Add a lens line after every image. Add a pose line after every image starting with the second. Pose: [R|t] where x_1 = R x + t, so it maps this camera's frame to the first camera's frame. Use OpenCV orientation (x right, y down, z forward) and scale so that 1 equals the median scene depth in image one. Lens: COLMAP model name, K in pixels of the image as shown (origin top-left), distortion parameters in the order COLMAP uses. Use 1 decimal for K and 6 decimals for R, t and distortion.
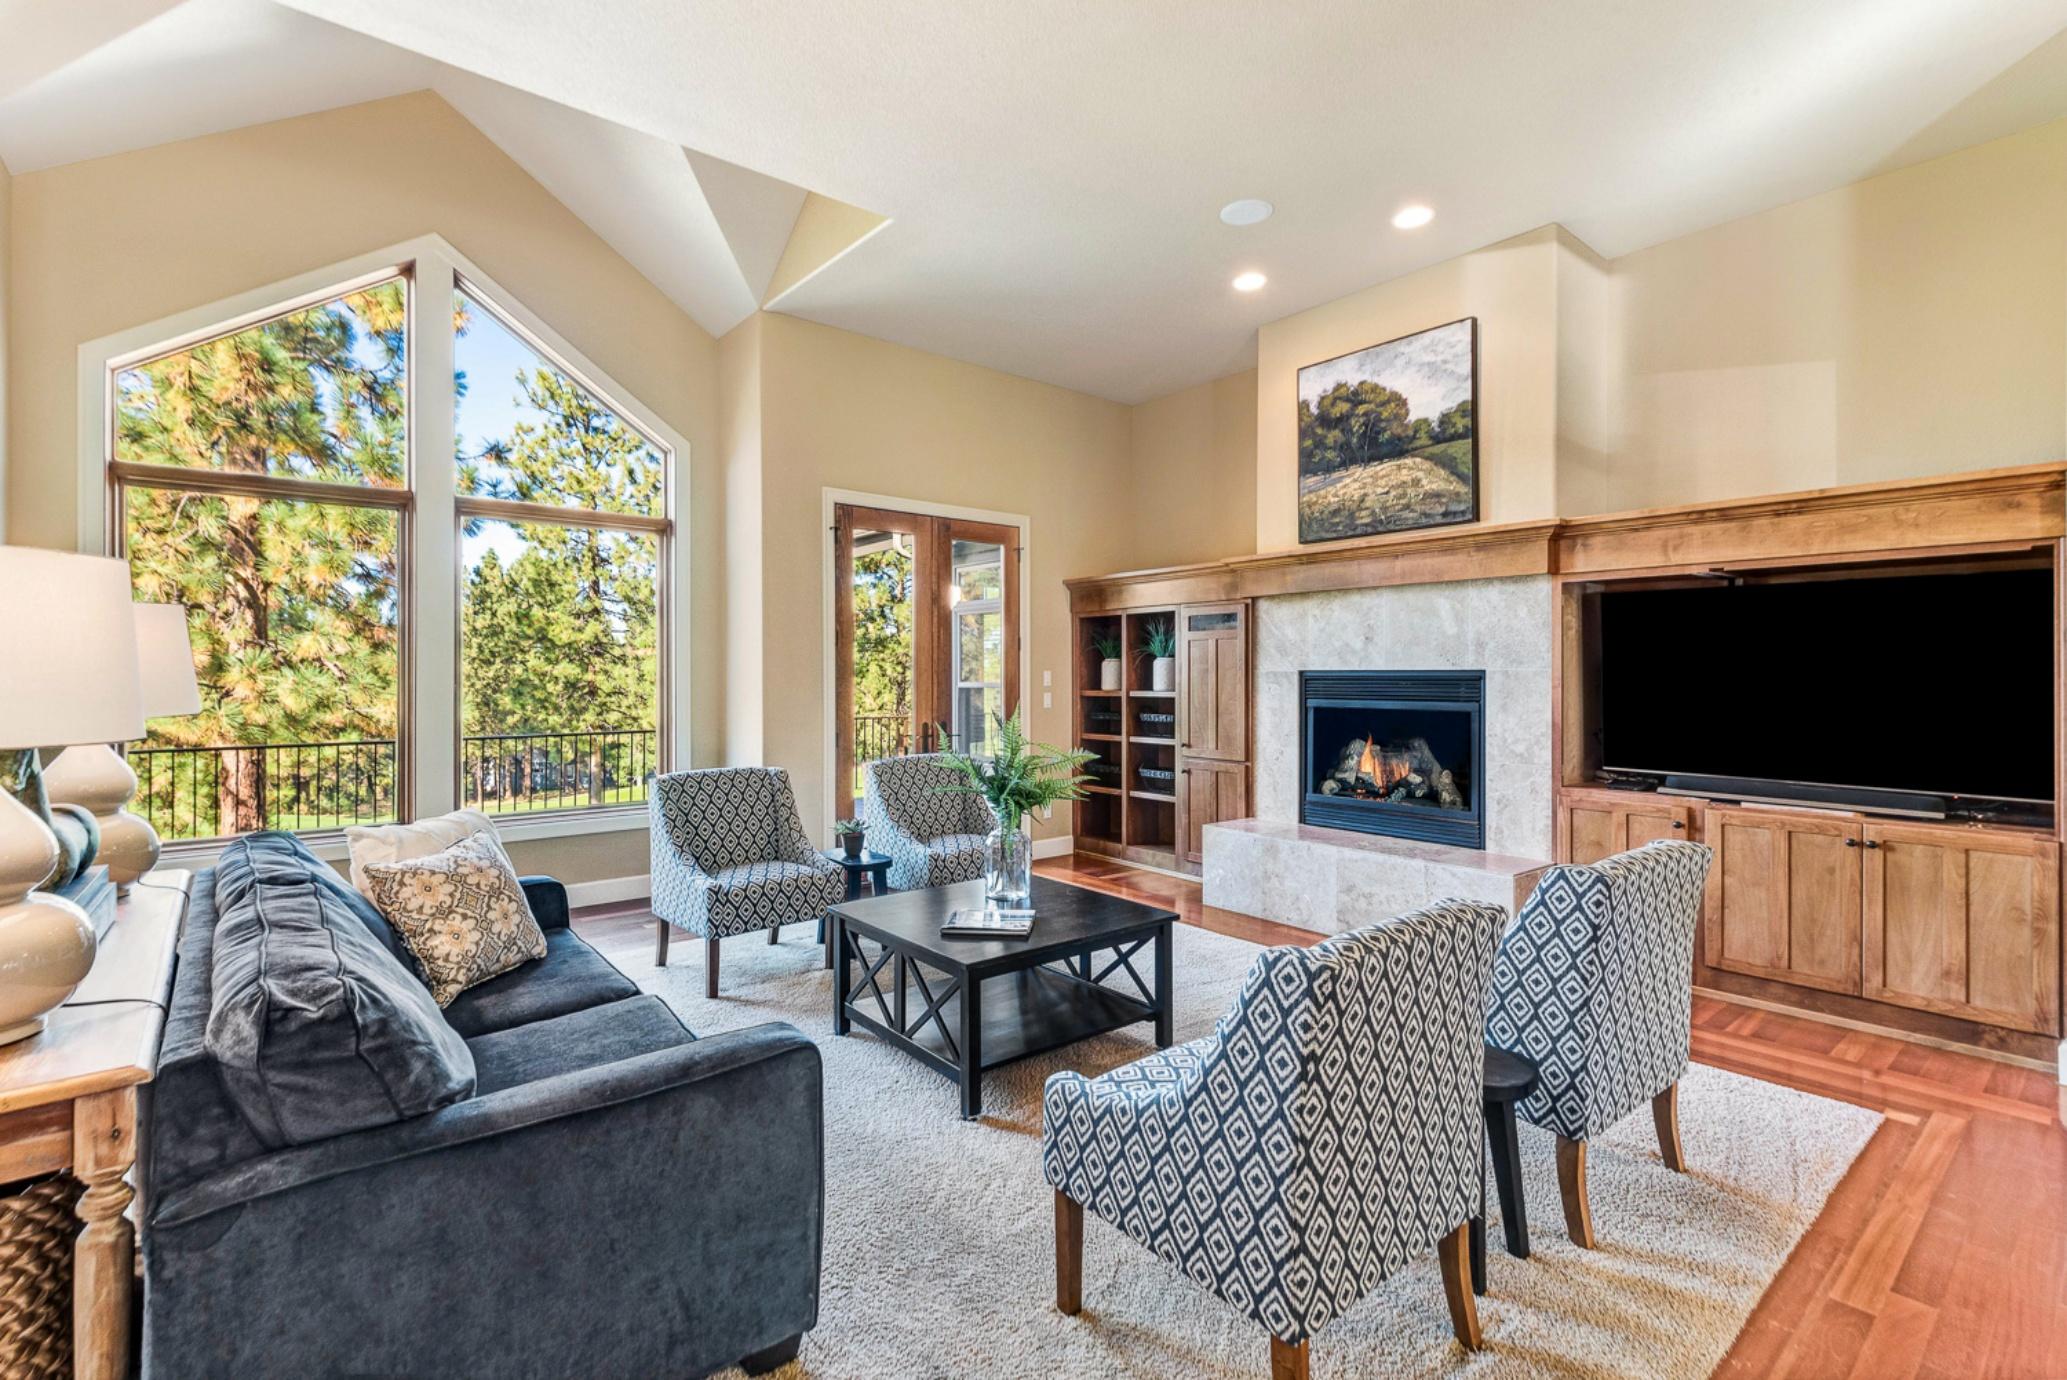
lens RADIAL K [[955.4, 0, 1020.2], [0, 955.4, 688.0], [0, 0, 1]] dist [0.006443, -0.005947]
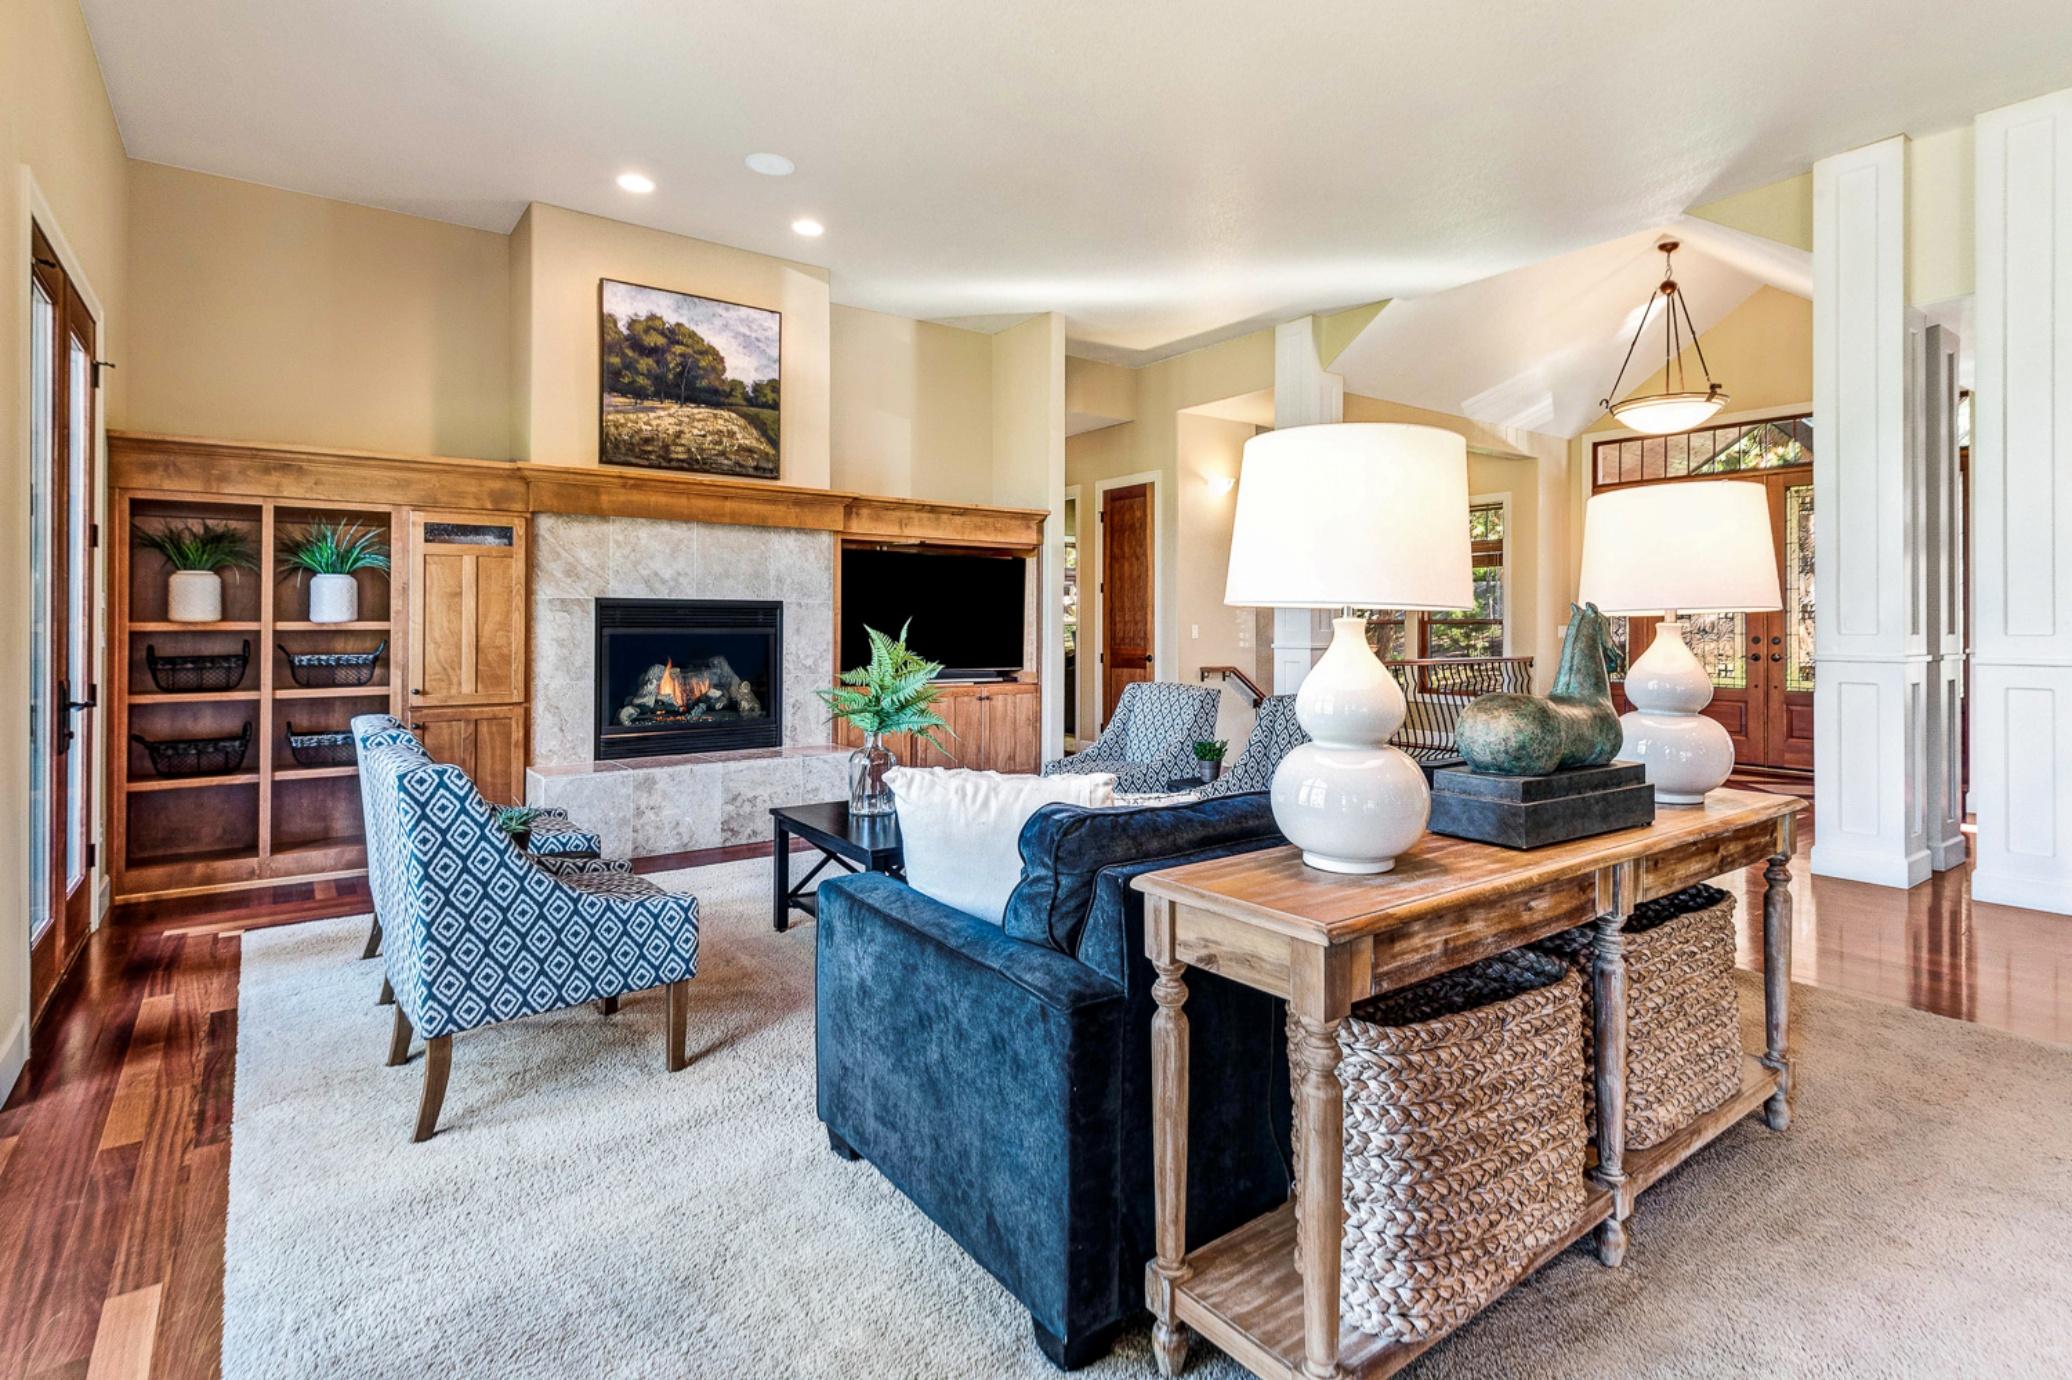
lens RADIAL K [[1044.3, 0, 1082.2], [0, 1044.3, 623.6], [0, 0, 1]] dist [0.032742, -0.000674]
pose [[-0.004270, -0.003616, 0.999984, -0.796138], [0.007922, 0.999962, 0.003650, 0.008356], [-0.999959, 0.007938, -0.004242, 0.563423]]
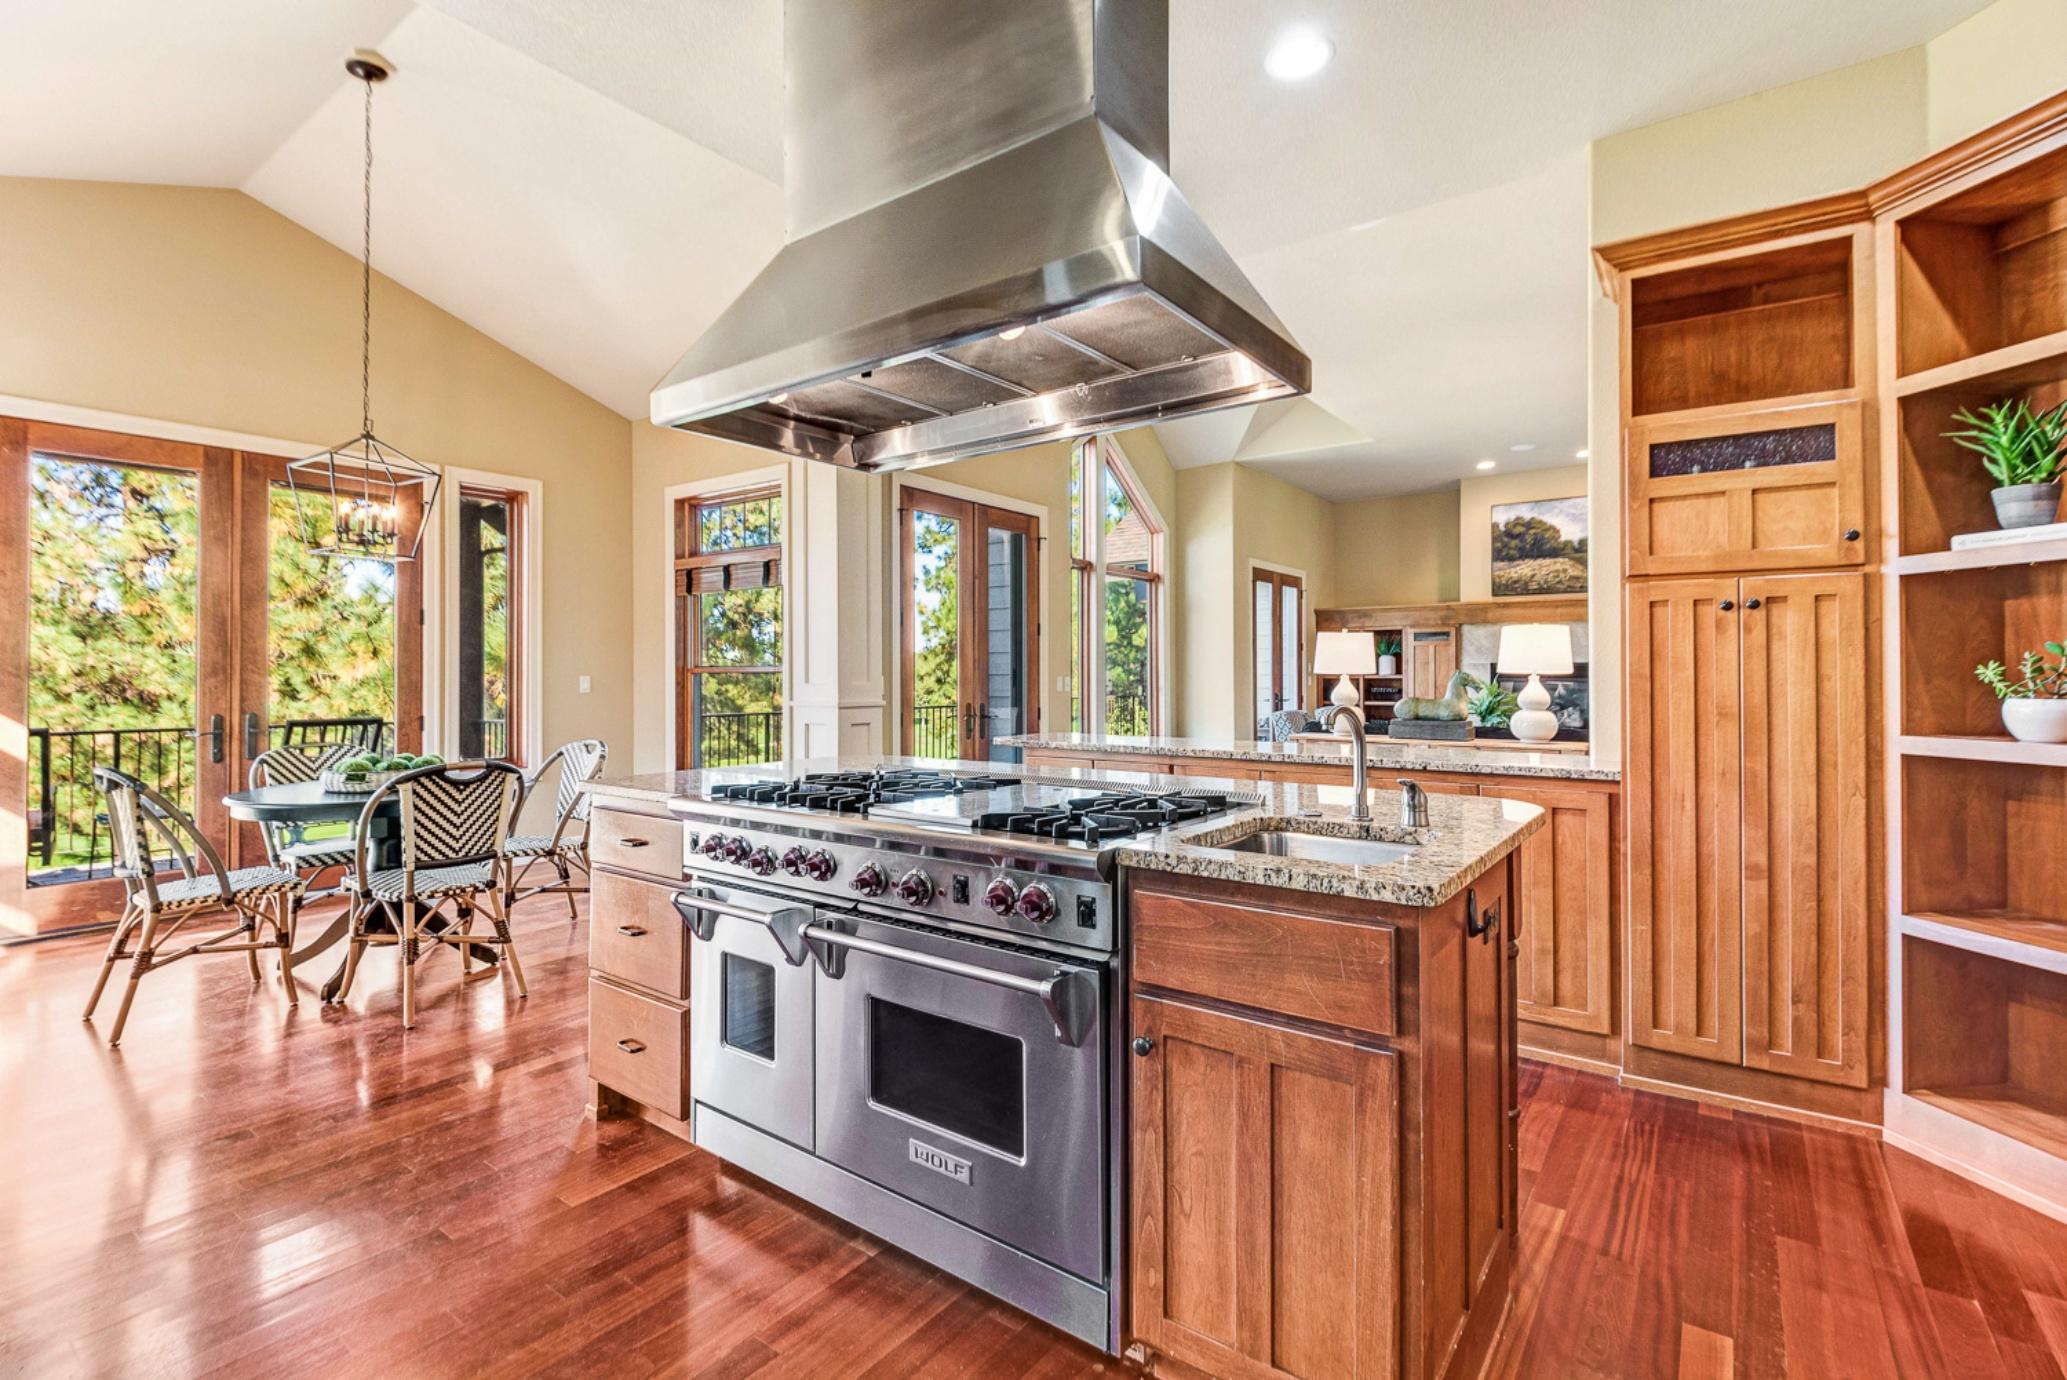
lens RADIAL K [[955.4, 0, 1044.3], [0, 955.4, 669.9], [0, 0, 1]] dist [0.006443, -0.005947]
pose [[0.958184, -0.001701, 0.286149, -1.179713], [0.005549, 0.999905, -0.012636, 0.015741], [-0.286100, 0.013695, 0.958102, -0.607220]]
